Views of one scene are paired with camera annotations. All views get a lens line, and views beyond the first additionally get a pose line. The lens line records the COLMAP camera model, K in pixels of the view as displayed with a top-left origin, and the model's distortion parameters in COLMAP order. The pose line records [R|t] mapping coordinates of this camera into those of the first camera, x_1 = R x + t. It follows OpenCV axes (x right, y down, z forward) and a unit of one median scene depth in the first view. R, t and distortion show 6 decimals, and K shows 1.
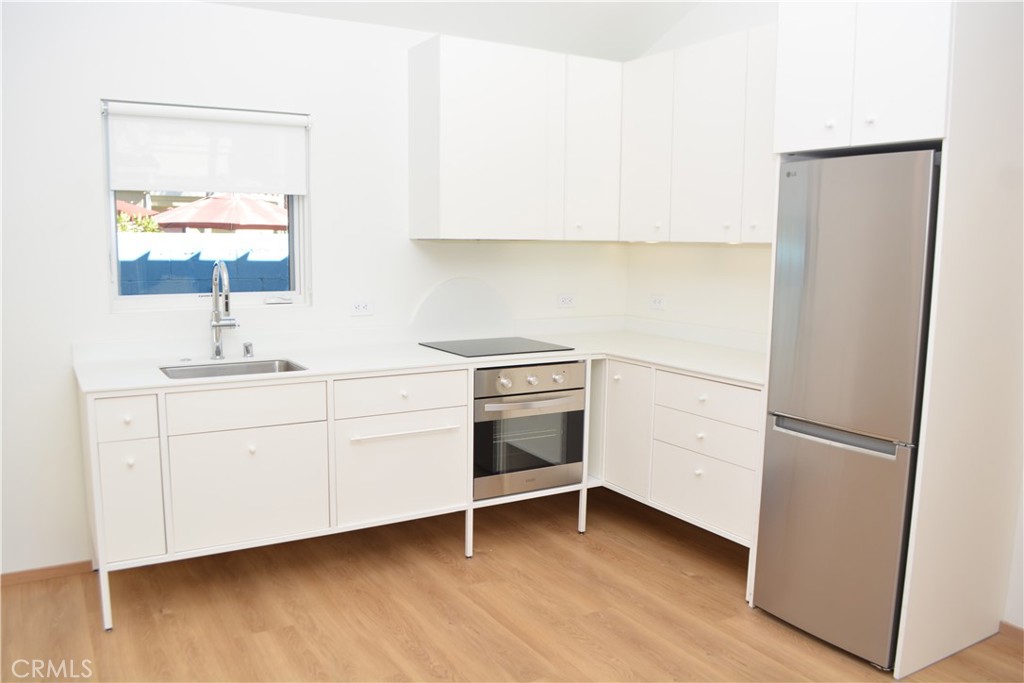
lens RADIAL K [[805.7, 0, 492.0], [0, 805.7, 359.9], [0, 0, 1]] dist [-0.082346, 0.006354]
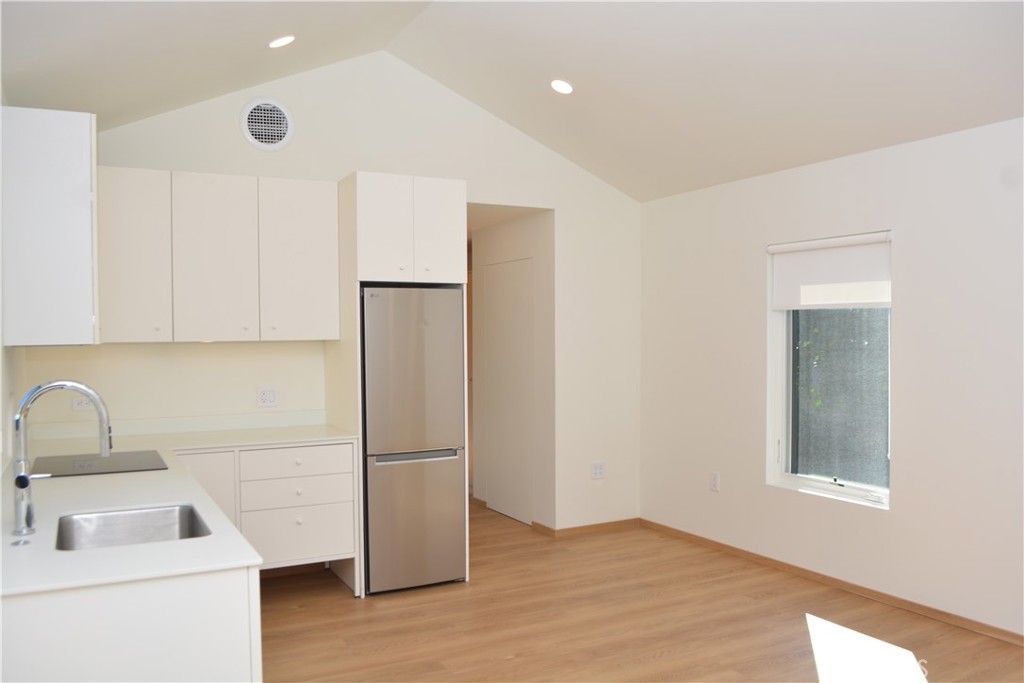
lens RADIAL K [[805.7, 0, 492.0], [0, 805.7, 359.9], [0, 0, 1]] dist [-0.082346, 0.006354]
pose [[0.045205, -0.041612, 0.998111, -0.932483], [0.152318, 0.987737, 0.034281, -0.103248], [-0.987297, 0.150481, 0.050989, 0.568443]]
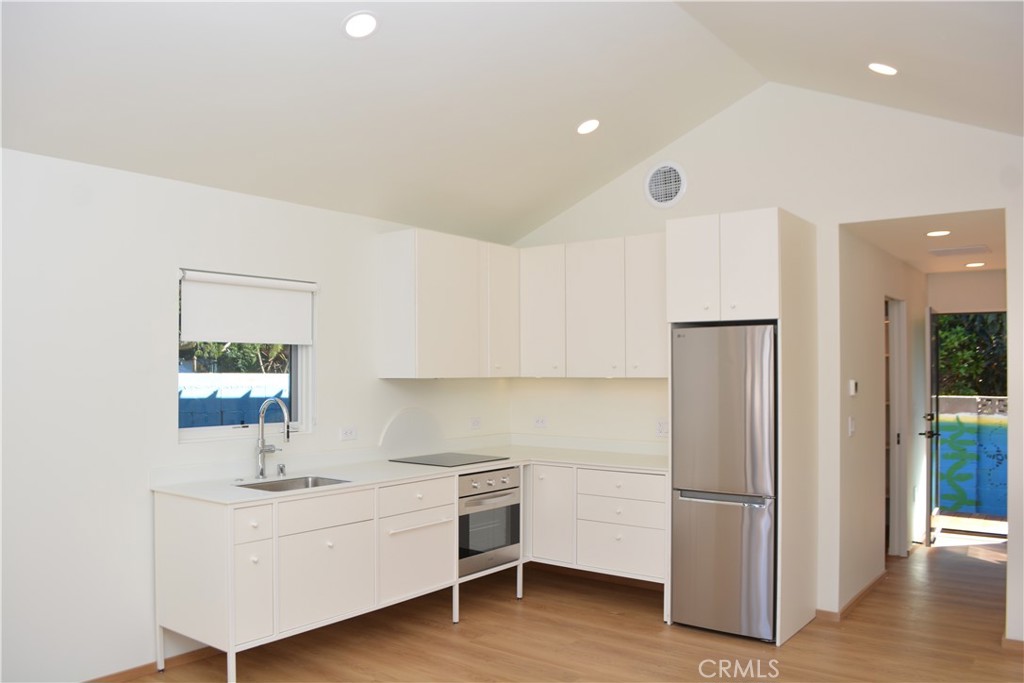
lens RADIAL K [[805.7, 0, 492.0], [0, 805.7, 359.9], [0, 0, 1]] dist [-0.082346, 0.006354]
pose [[0.930467, -0.006043, 0.366326, -0.453783], [0.063869, 0.987229, -0.145942, 0.020539], [-0.360765, 0.159191, 0.918970, -0.272467]]
